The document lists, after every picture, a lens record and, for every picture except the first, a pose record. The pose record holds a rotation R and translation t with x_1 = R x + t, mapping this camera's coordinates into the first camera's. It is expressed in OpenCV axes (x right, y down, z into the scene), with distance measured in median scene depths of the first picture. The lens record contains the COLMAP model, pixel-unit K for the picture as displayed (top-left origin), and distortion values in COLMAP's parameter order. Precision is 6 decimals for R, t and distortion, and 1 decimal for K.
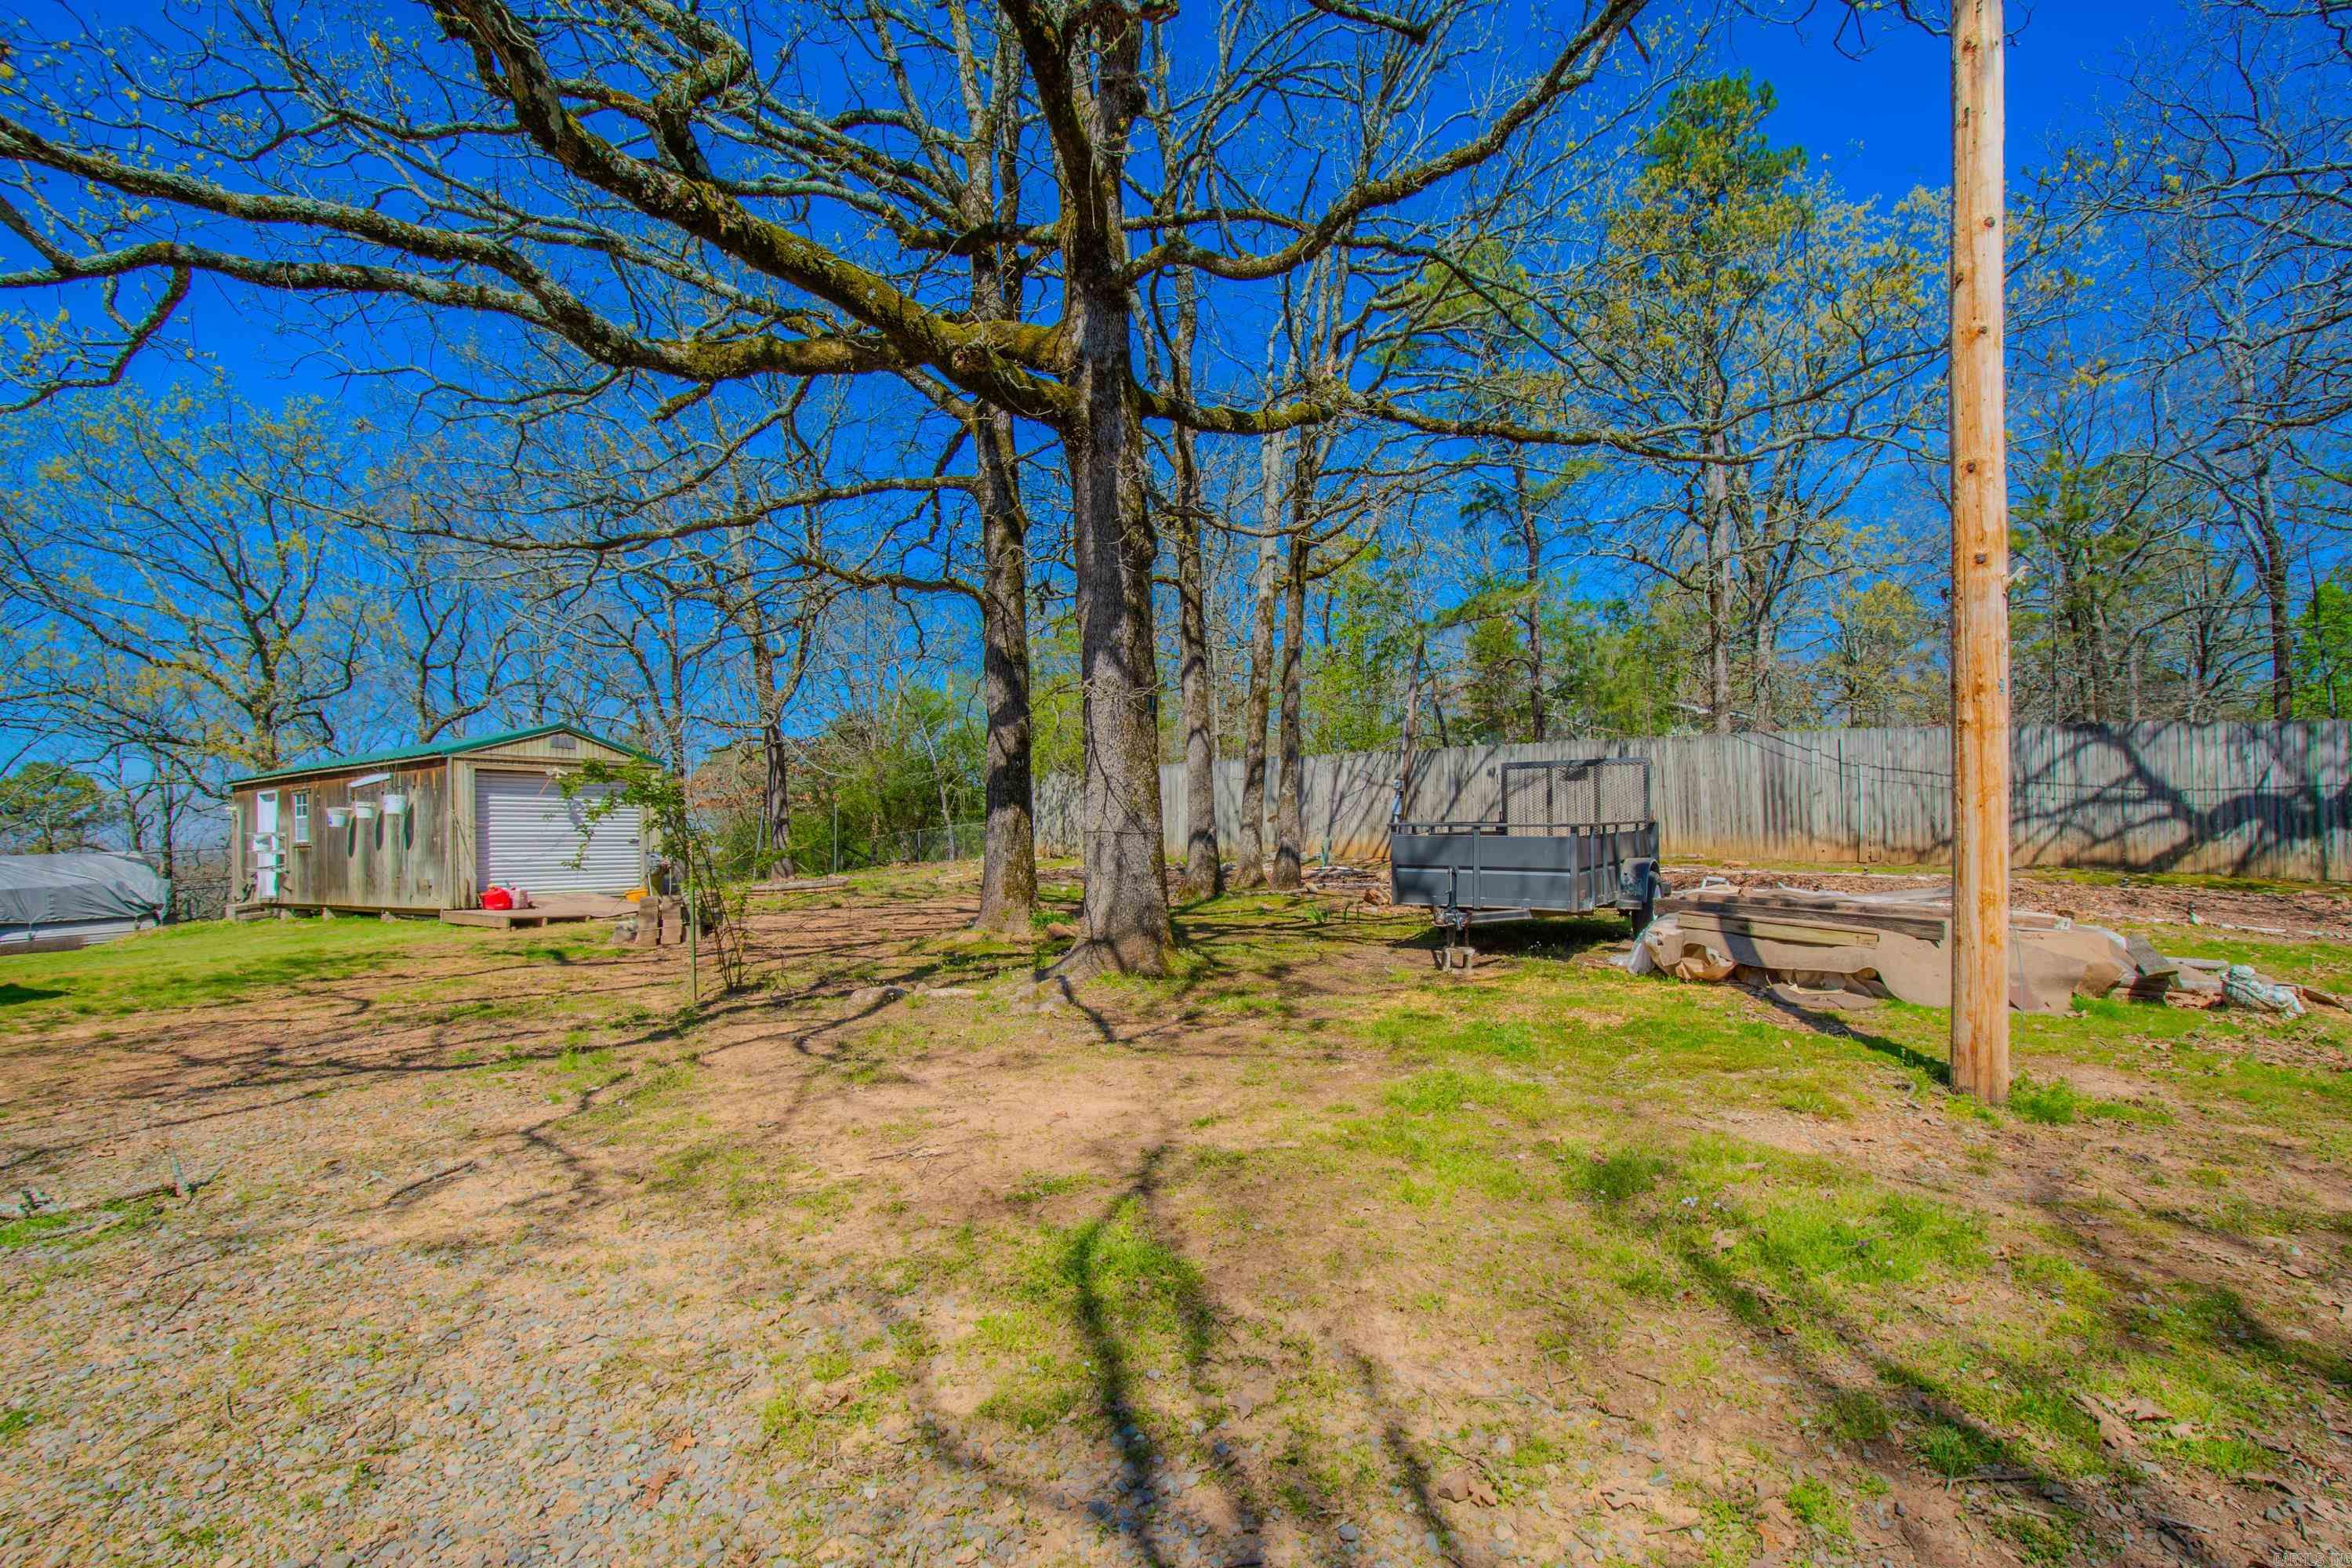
lens RADIAL K [[1021.4, 0, 1180.6], [0, 1021.4, 805.3], [0, 0, 1]] dist [0.000193, -0.000168]
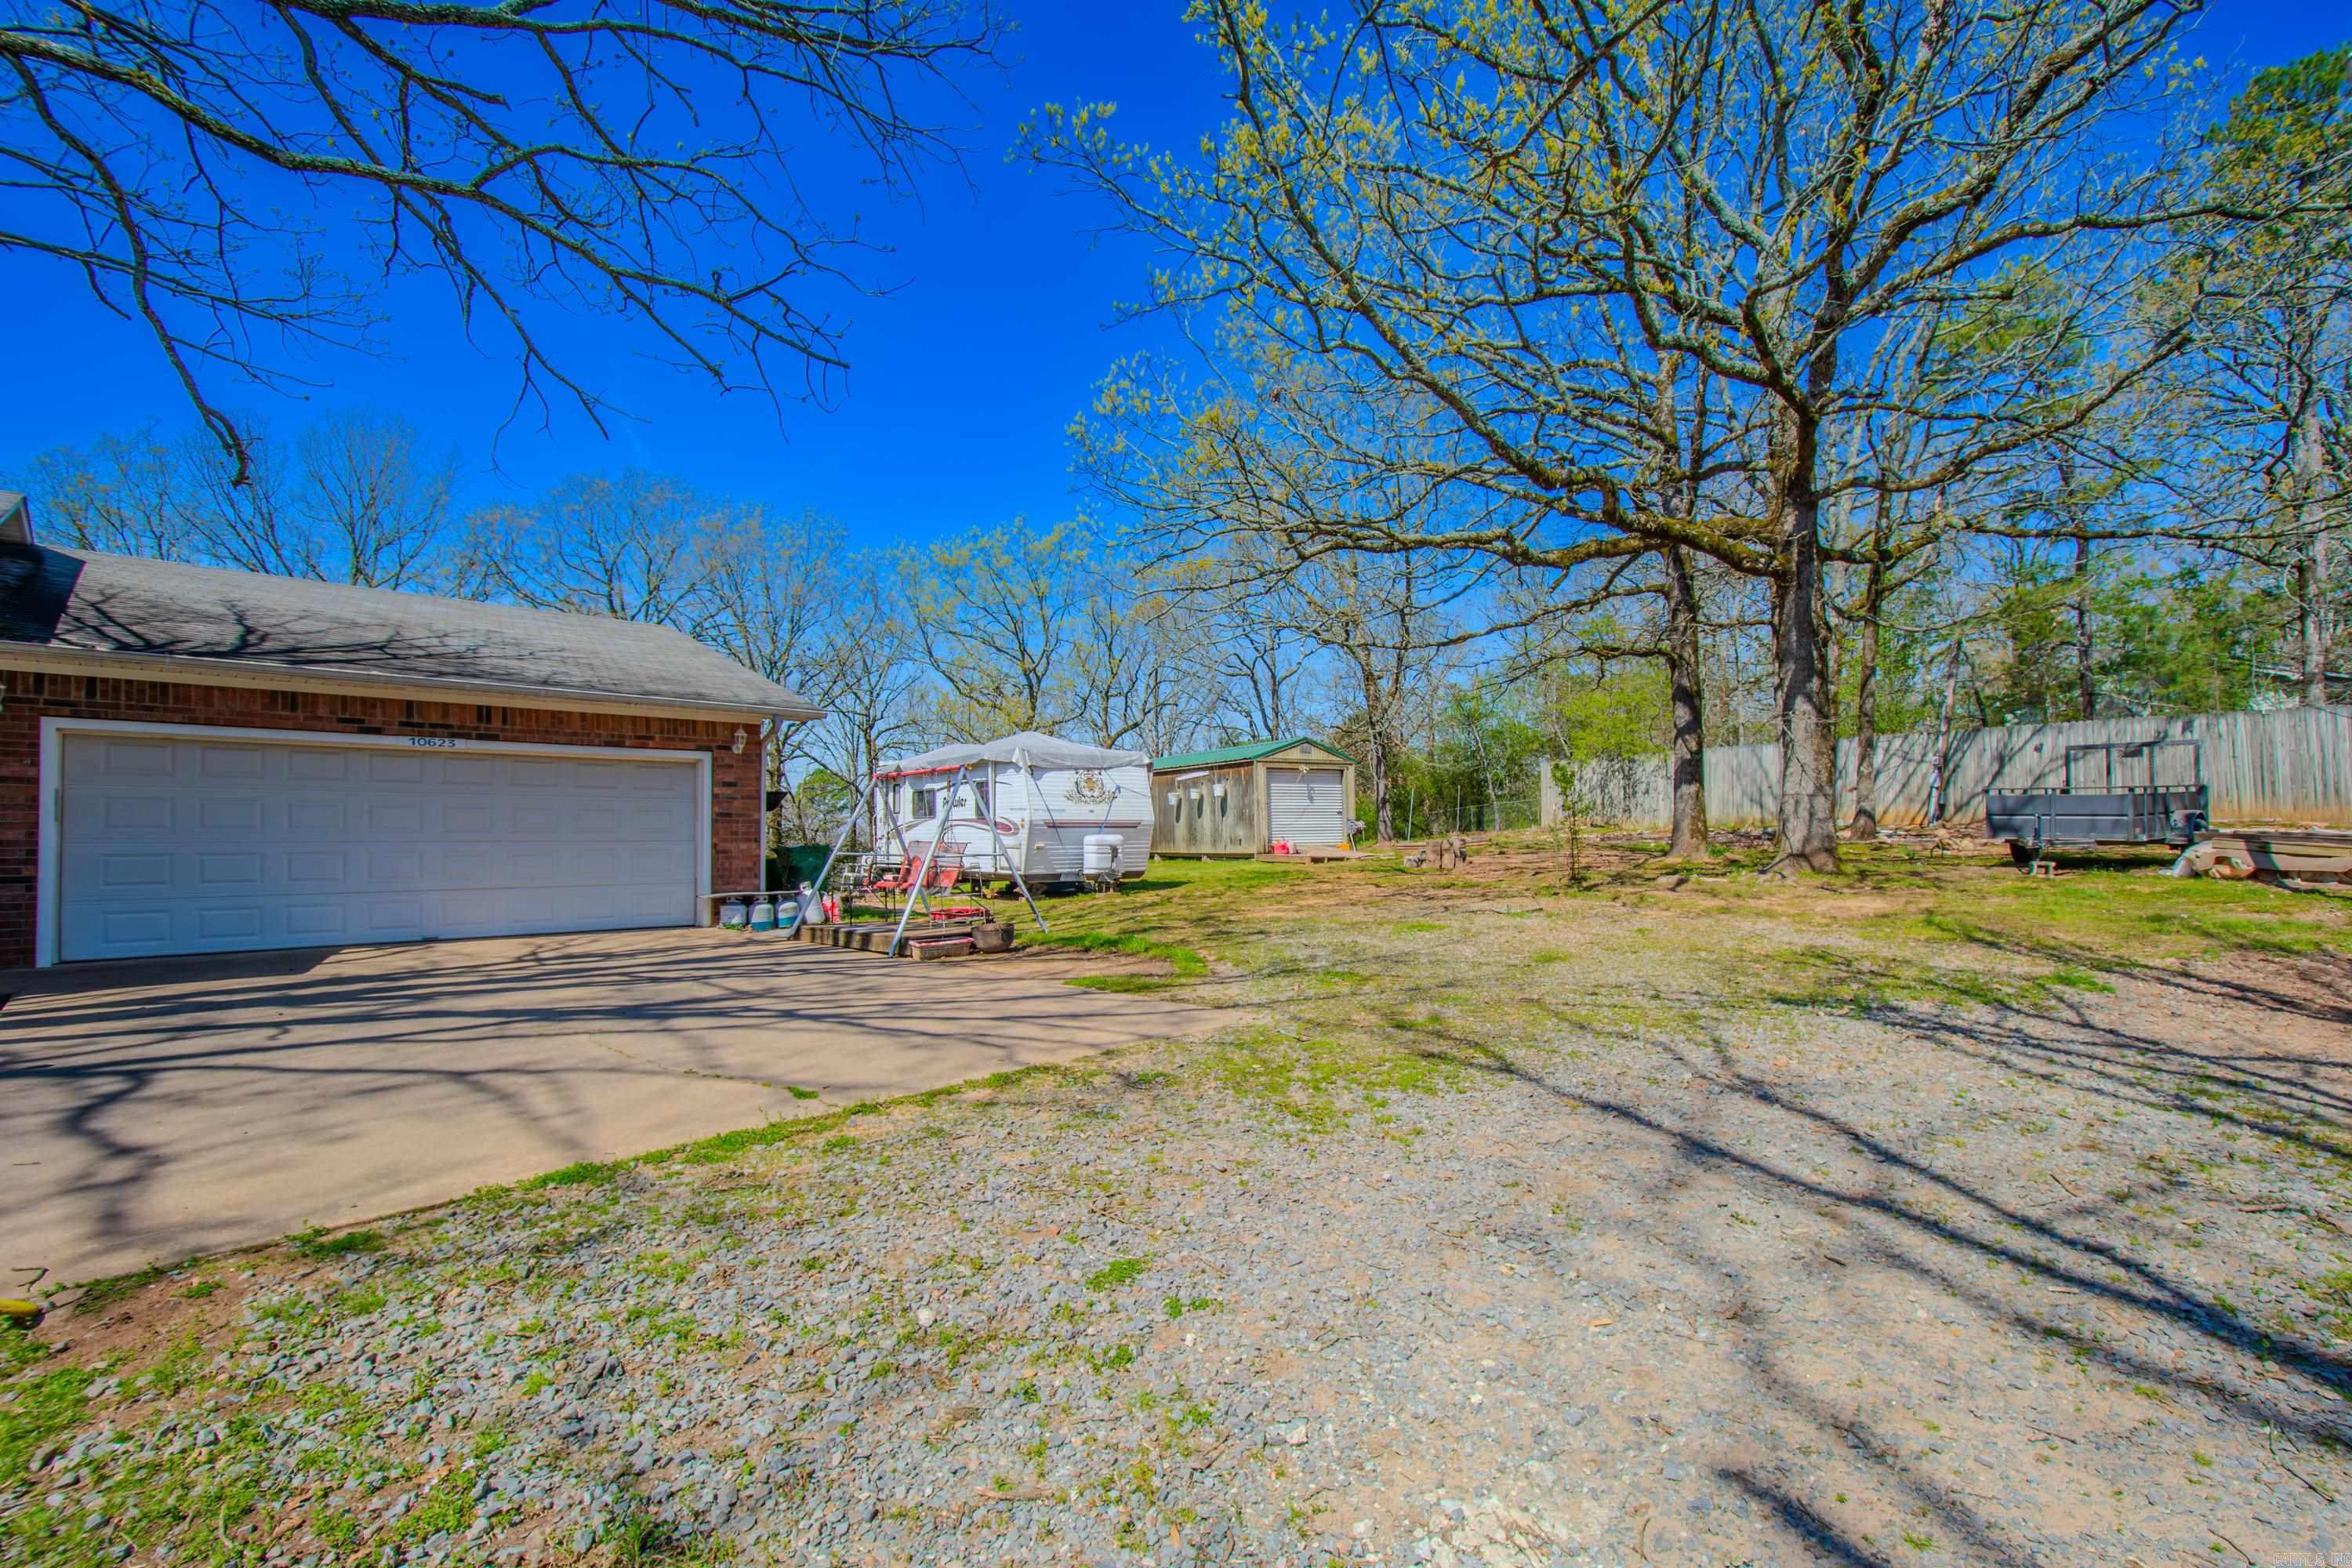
lens RADIAL K [[1021.4, 0, 1180.6], [0, 1021.4, 805.3], [0, 0, 1]] dist [0.000193, -0.000168]
pose [[0.927840, -0.009810, -0.372850, -0.218393], [0.015652, 0.999798, 0.012643, 0.002306], [0.372650, -0.017567, 0.927806, -0.567483]]
